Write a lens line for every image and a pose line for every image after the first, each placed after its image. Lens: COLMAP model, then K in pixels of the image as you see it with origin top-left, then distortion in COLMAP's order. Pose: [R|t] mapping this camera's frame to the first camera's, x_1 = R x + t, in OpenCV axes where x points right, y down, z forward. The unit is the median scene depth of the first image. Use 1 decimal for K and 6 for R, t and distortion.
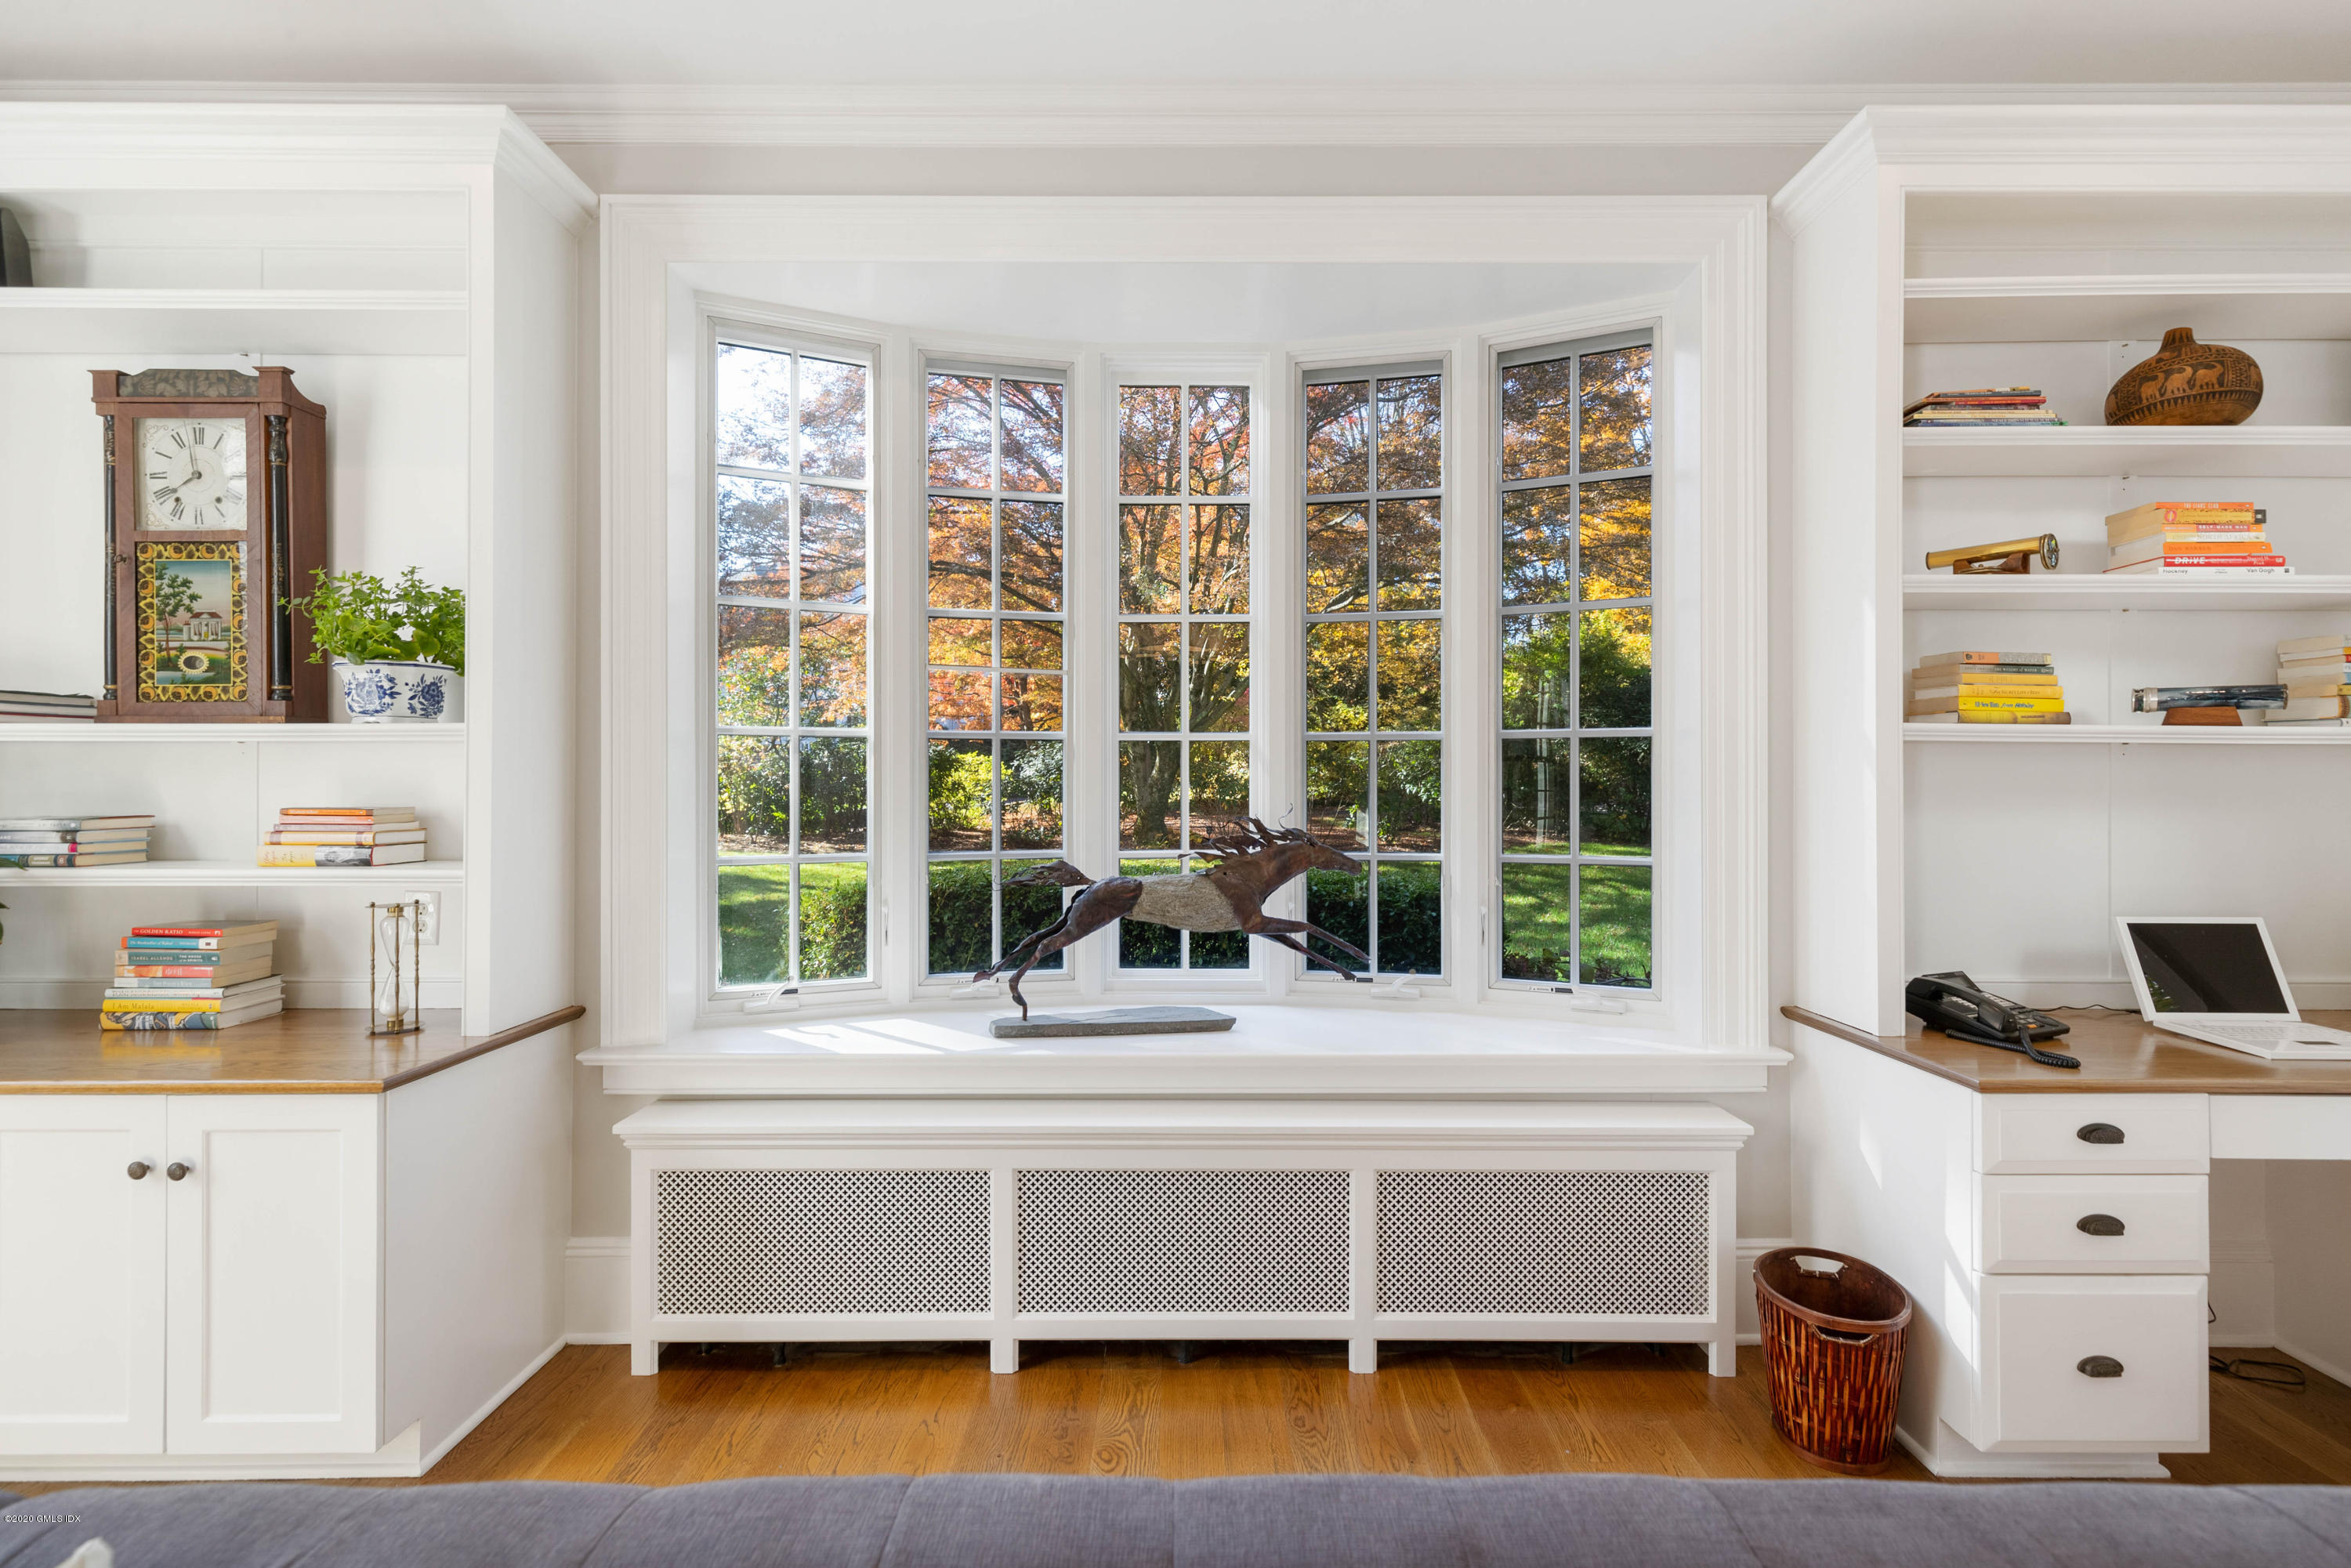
lens RADIAL K [[1081.7, 0, 1177.6], [0, 1081.7, 789.4], [0, 0, 1]] dist [0.004408, -0.000109]
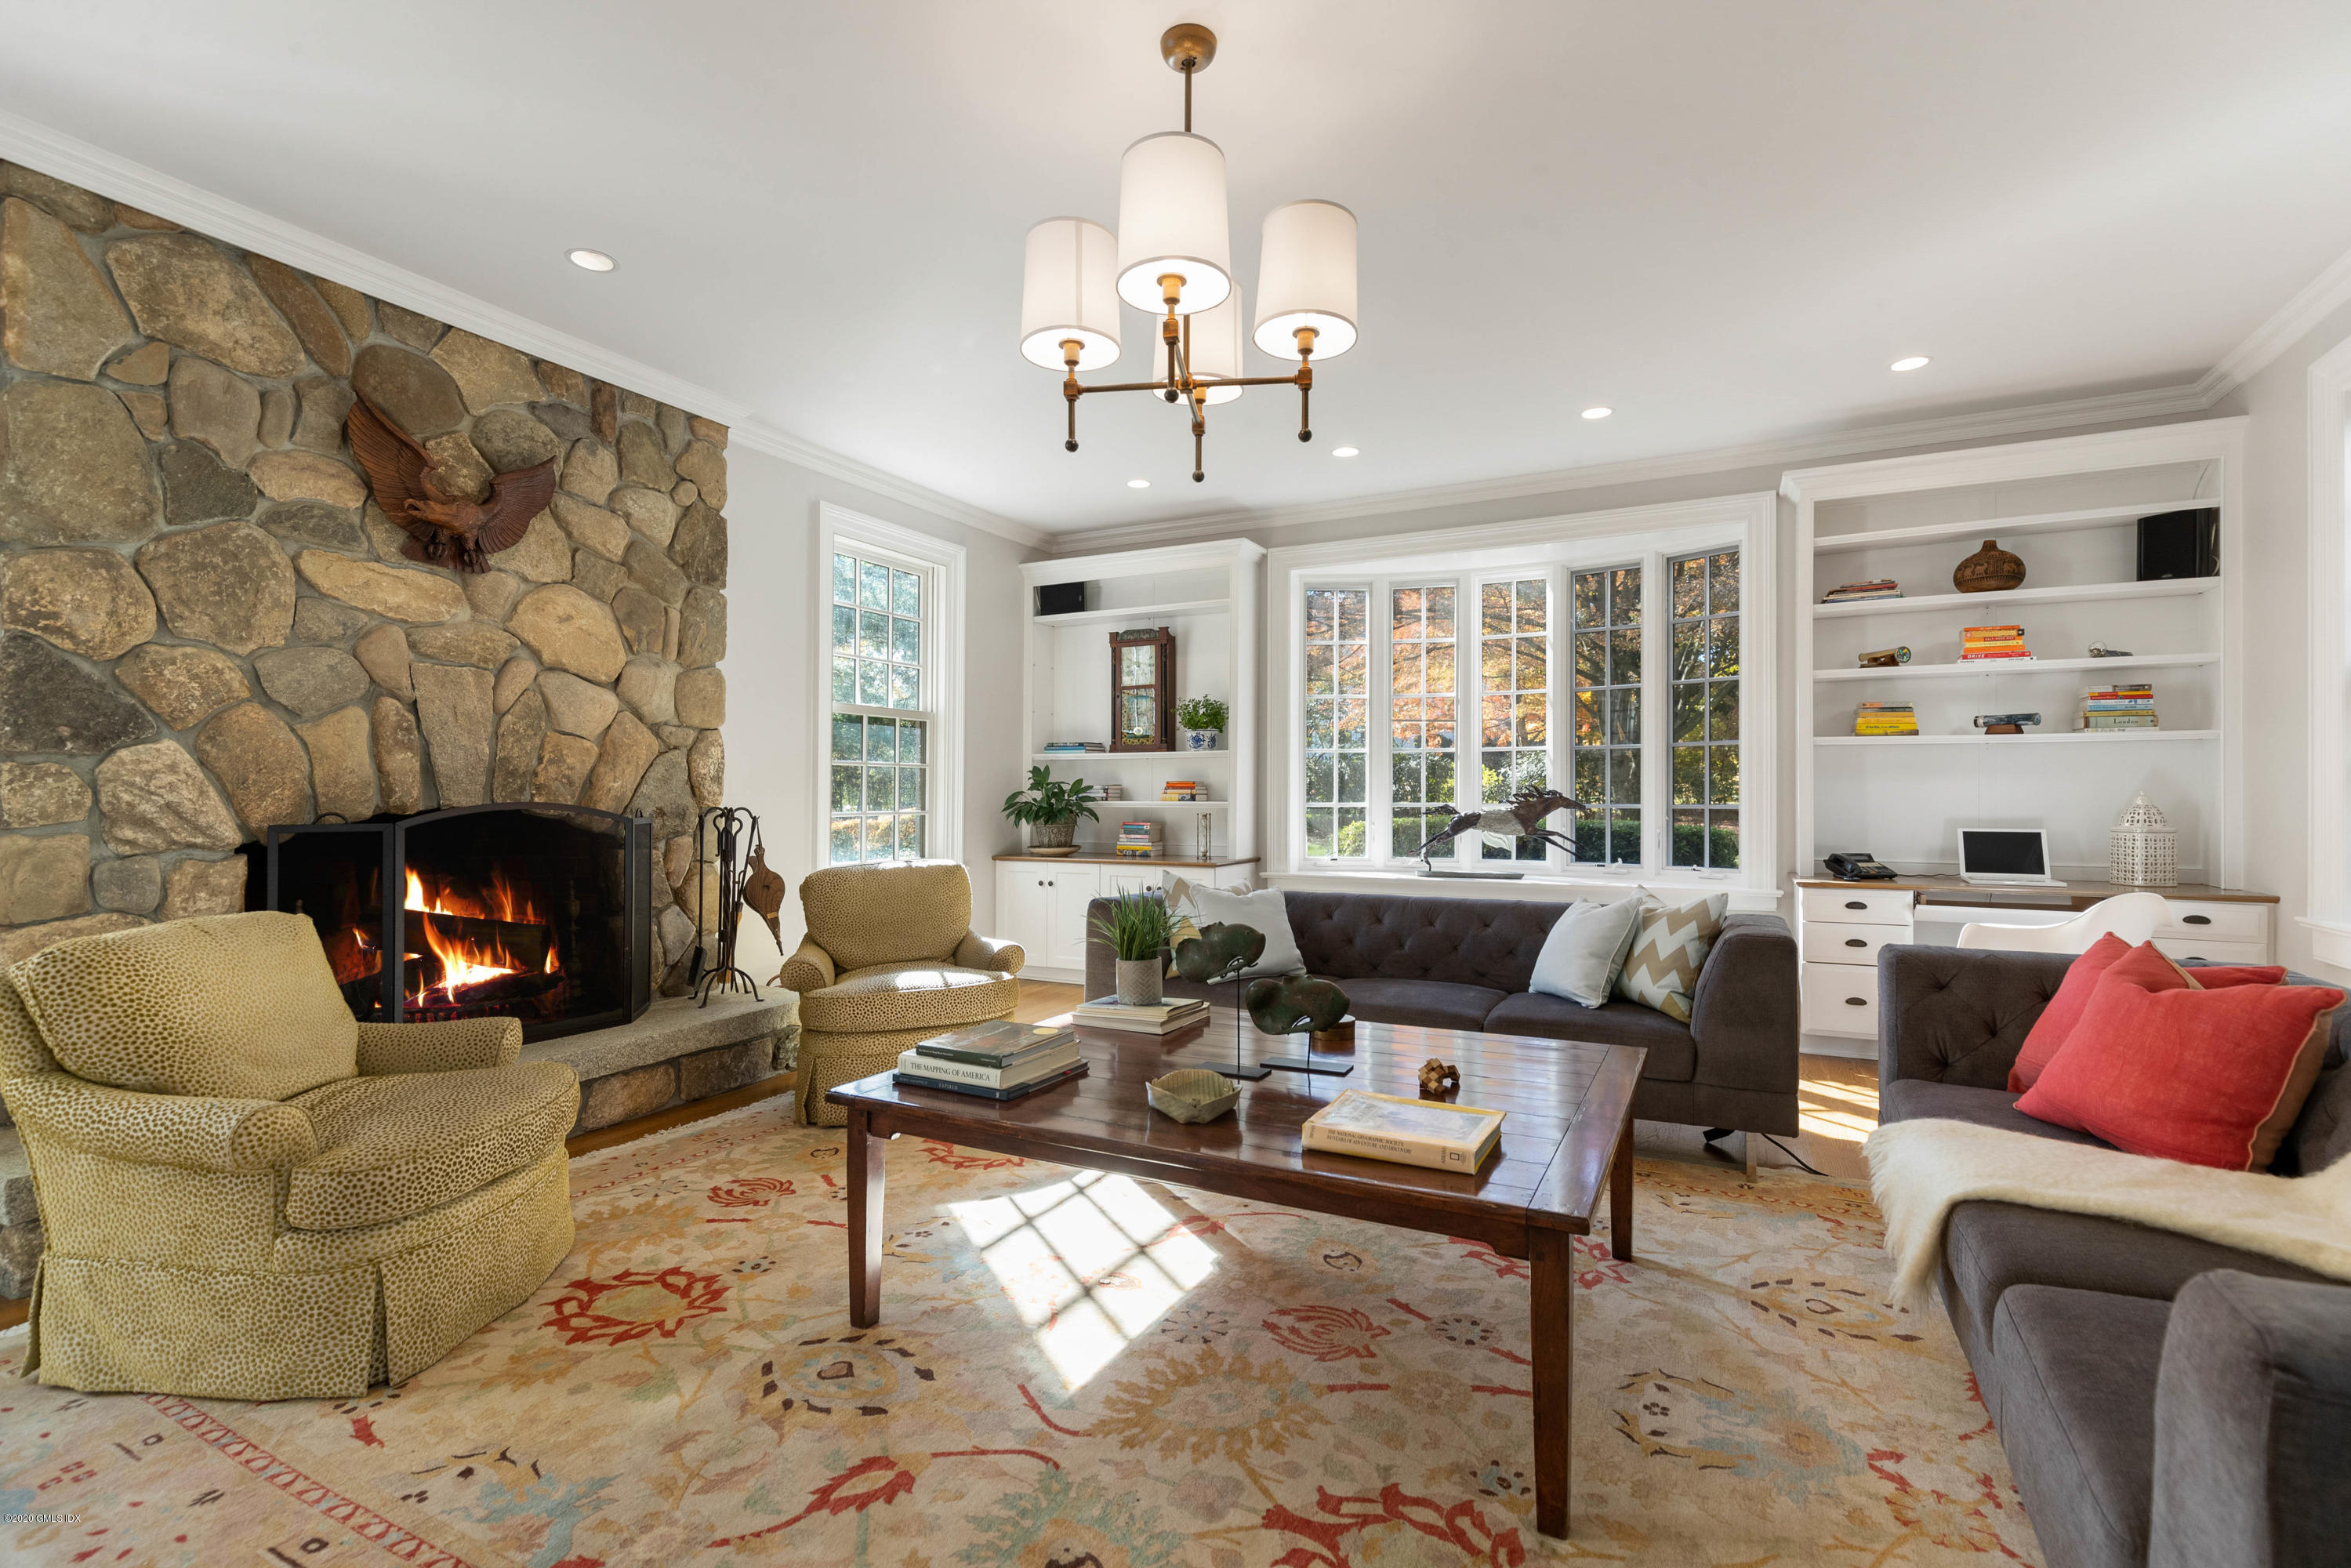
lens RADIAL K [[1081.8, 0, 1177.6], [0, 1081.8, 789.4], [0, 0, 1]] dist [0.004408, -0.000109]
pose [[0.893076, -0.003436, -0.449893, 0.472422], [-0.002140, 0.999927, -0.011887, 0.071359], [0.449901, 0.011579, 0.893003, -1.497931]]
